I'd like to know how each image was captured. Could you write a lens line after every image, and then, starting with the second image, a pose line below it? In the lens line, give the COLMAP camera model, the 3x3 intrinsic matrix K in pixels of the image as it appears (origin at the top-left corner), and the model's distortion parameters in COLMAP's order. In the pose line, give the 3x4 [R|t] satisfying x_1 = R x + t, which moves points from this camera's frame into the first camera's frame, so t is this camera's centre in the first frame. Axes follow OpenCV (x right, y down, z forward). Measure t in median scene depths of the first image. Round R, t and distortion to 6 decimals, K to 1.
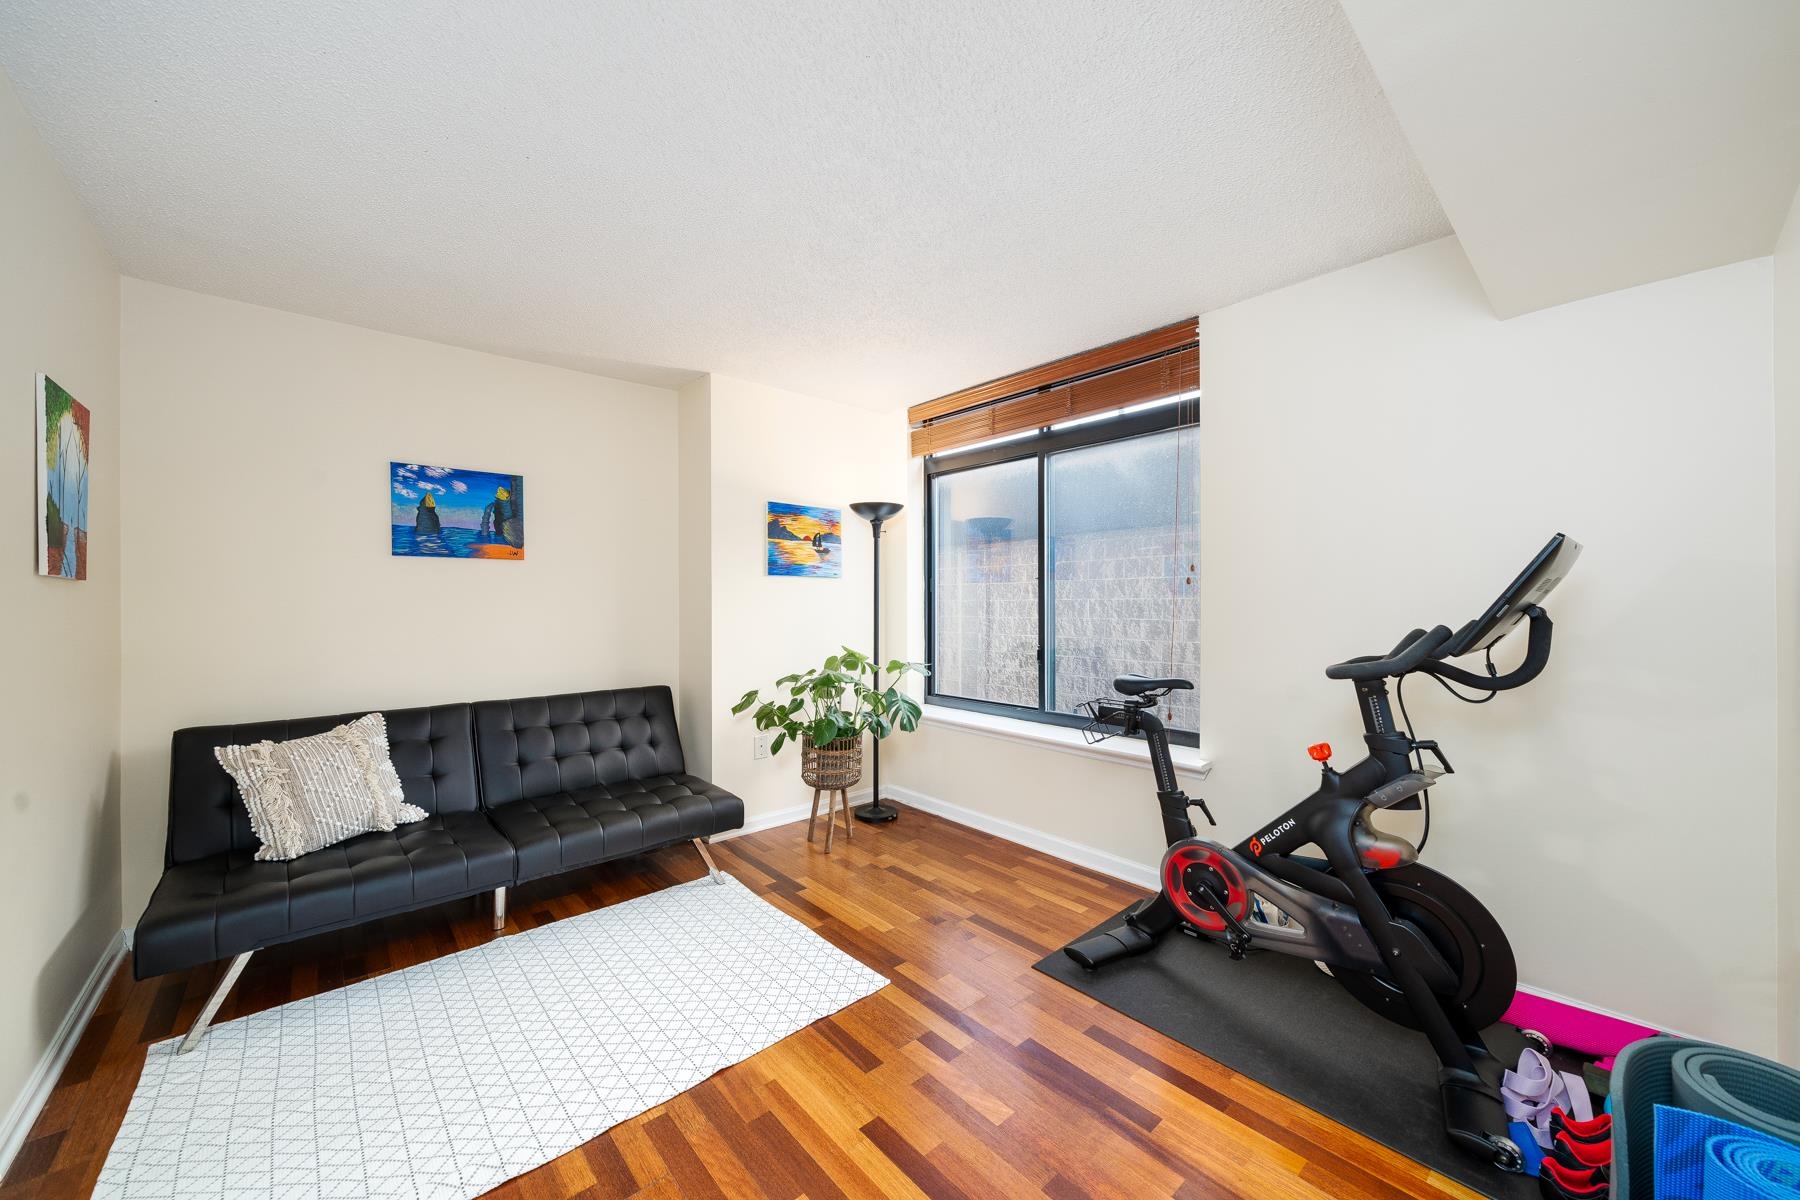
lens RADIAL K [[661.7, 0, 906.5], [0, 661.7, 590.4], [0, 0, 1]] dist [-0.006922, 0.000043]
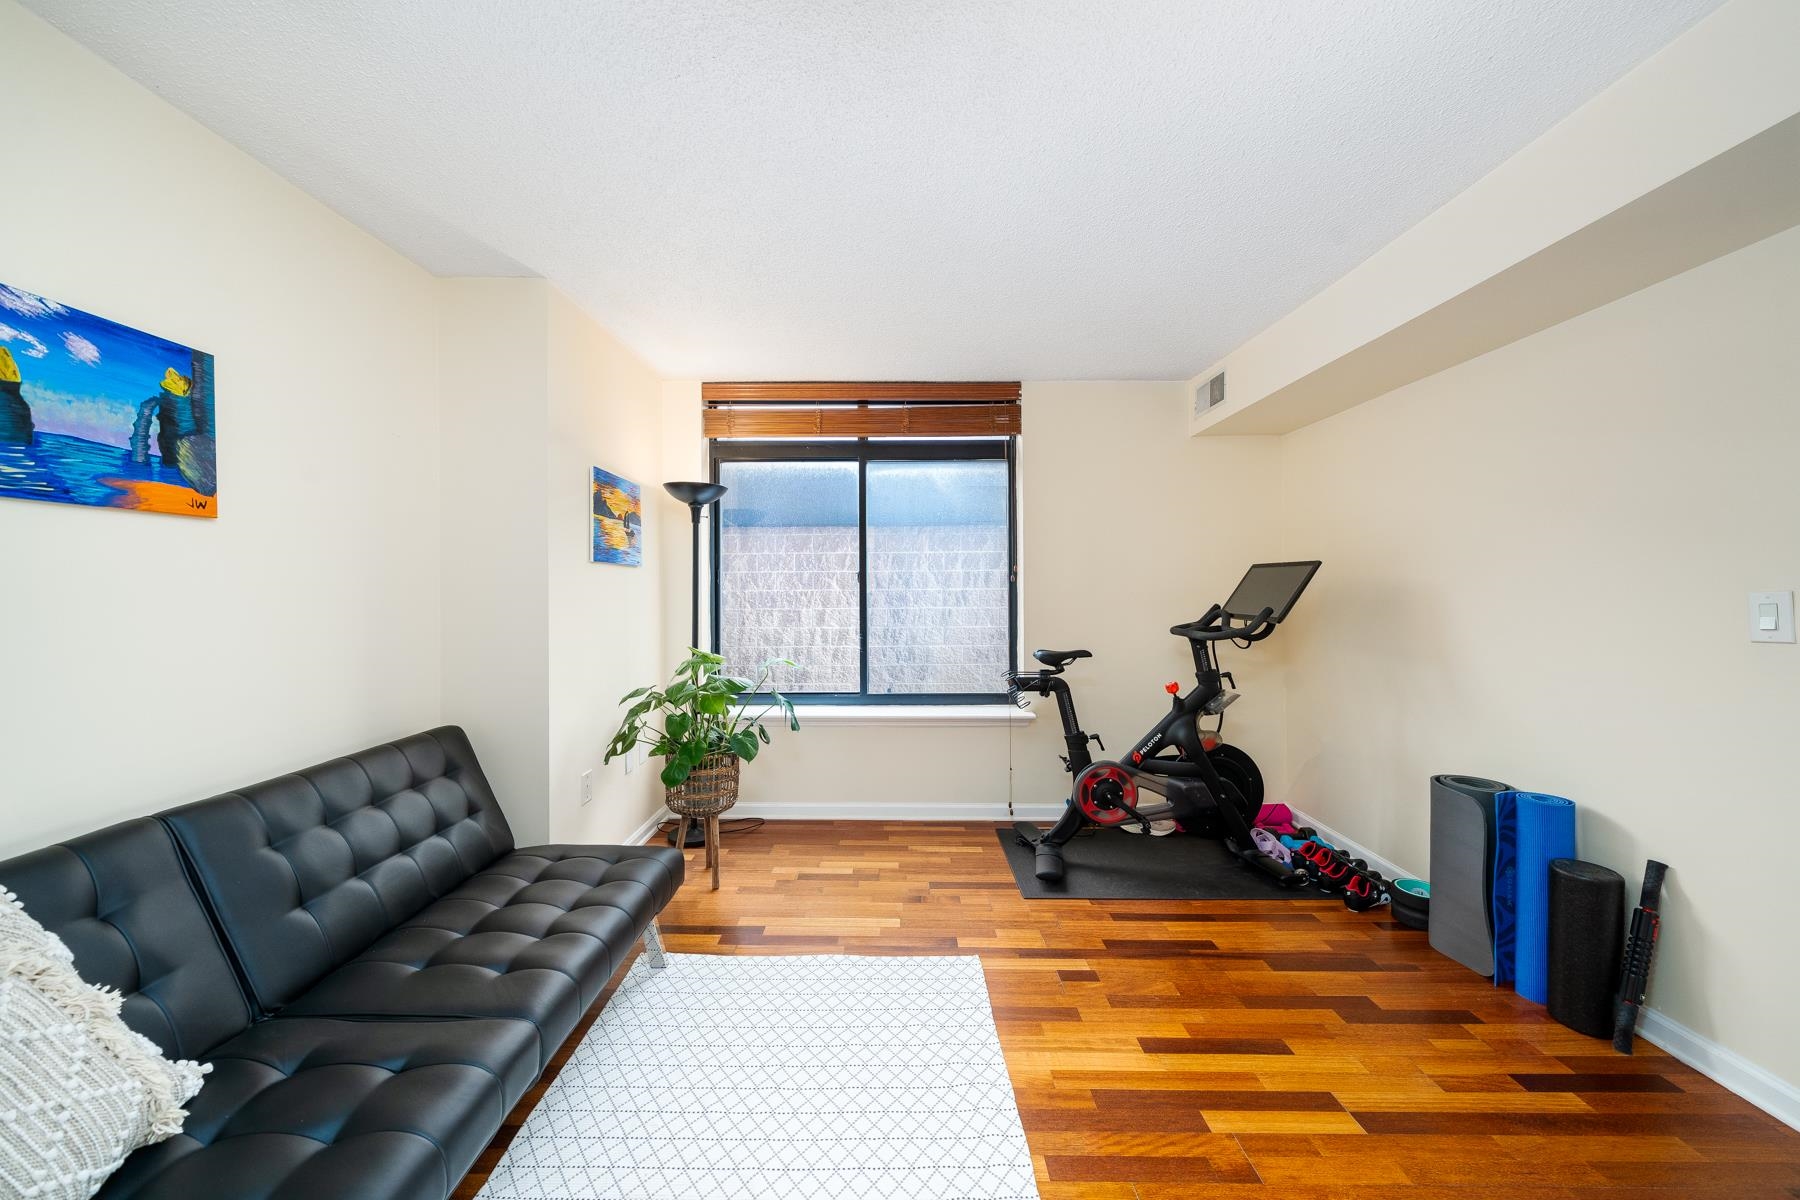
lens RADIAL K [[623.6, 0, 901.9], [0, 623.6, 574.2], [0, 0, 1]] dist [-0.008410, -0.000627]
pose [[0.674618, 0.018496, 0.737935, -0.628350], [-0.009908, 0.999823, -0.016002, -0.000497], [-0.738100, 0.003484, 0.674682, 0.308577]]
